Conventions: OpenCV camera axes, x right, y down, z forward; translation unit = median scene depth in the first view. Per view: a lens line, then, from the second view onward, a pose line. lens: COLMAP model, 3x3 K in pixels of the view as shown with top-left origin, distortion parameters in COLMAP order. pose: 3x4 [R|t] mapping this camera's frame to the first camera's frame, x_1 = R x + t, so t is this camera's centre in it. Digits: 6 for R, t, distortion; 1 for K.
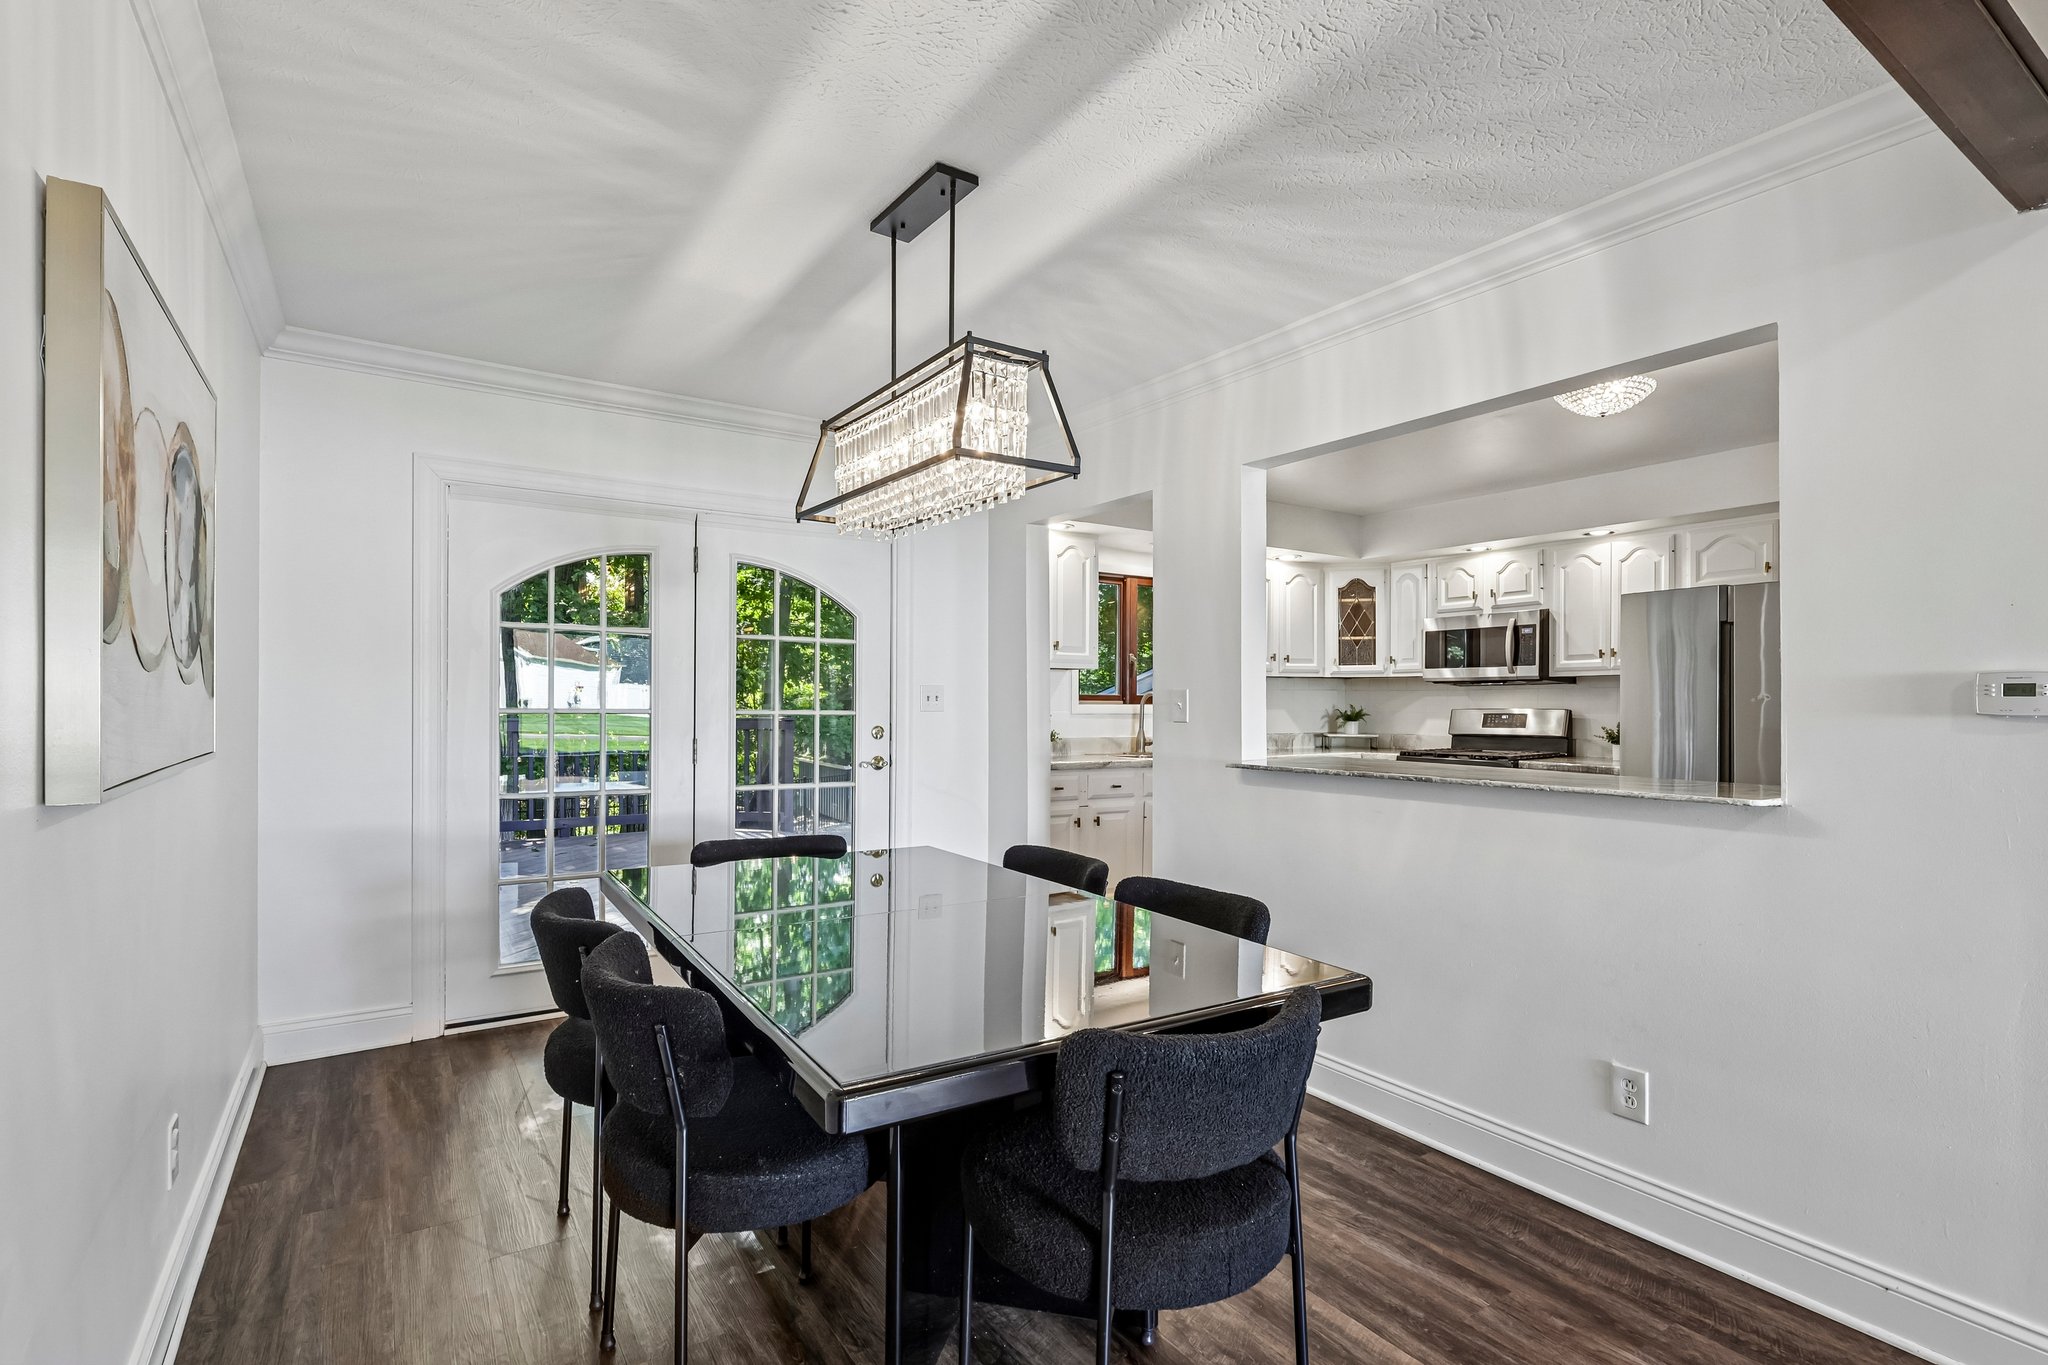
lens RADIAL K [[962.5, 0, 1021.2], [0, 962.5, 689.1], [0, 0, 1]] dist [-0.003423, 0.001511]
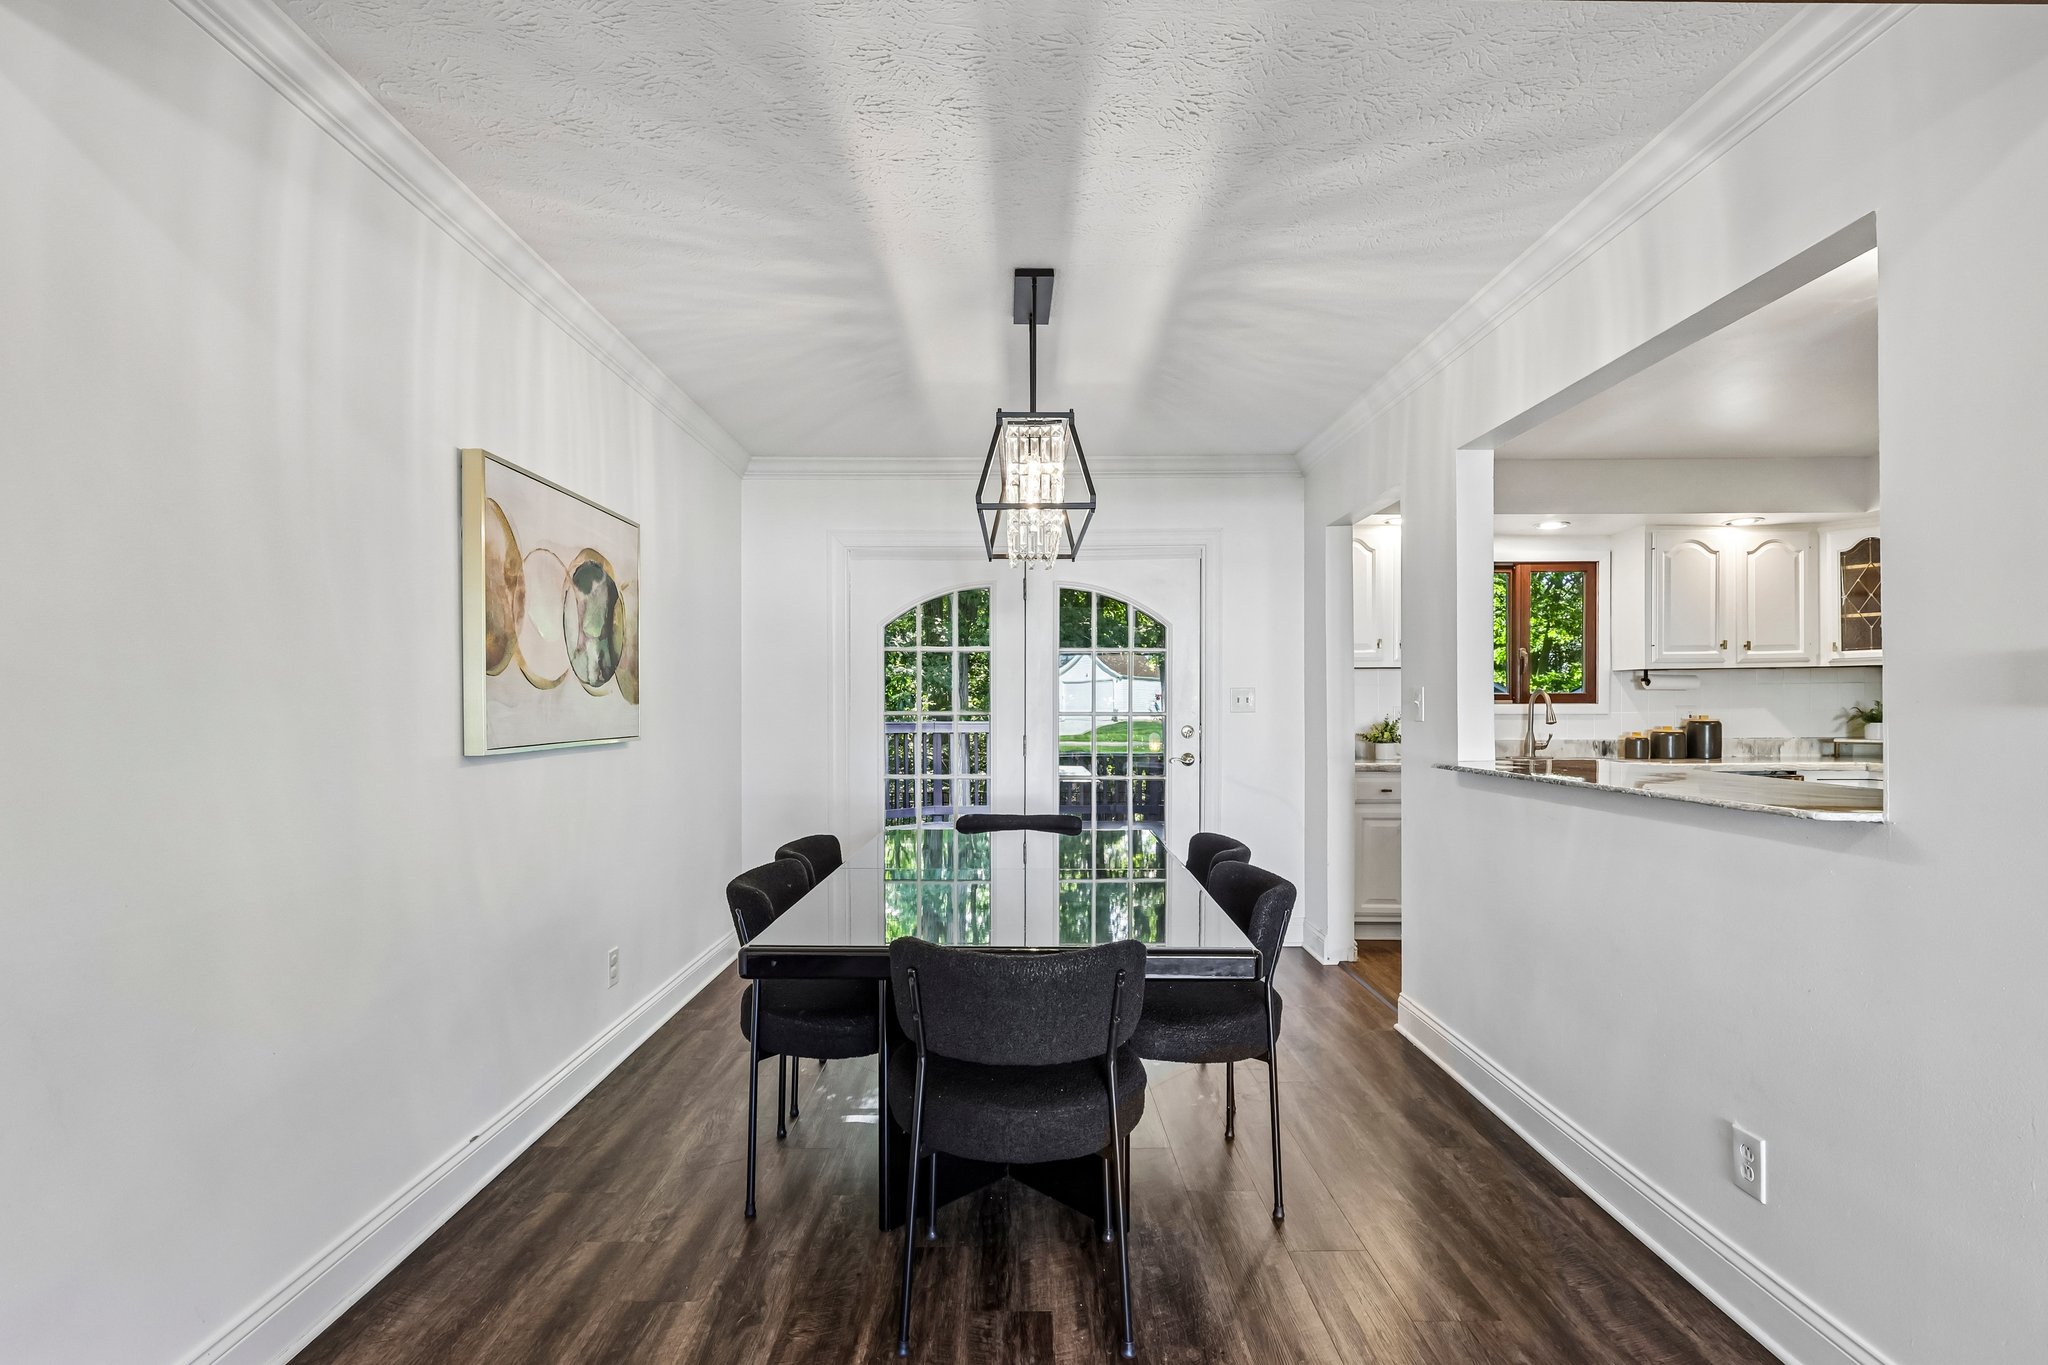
lens RADIAL K [[962.5, 0, 1031.6], [0, 962.5, 689.8], [0, 0, 1]] dist [-0.003423, 0.001511]
pose [[0.840355, -0.017922, -0.541740, 0.506328], [0.015992, 0.999838, -0.008270, 0.006684], [0.541801, -0.001714, 0.840505, -0.032453]]
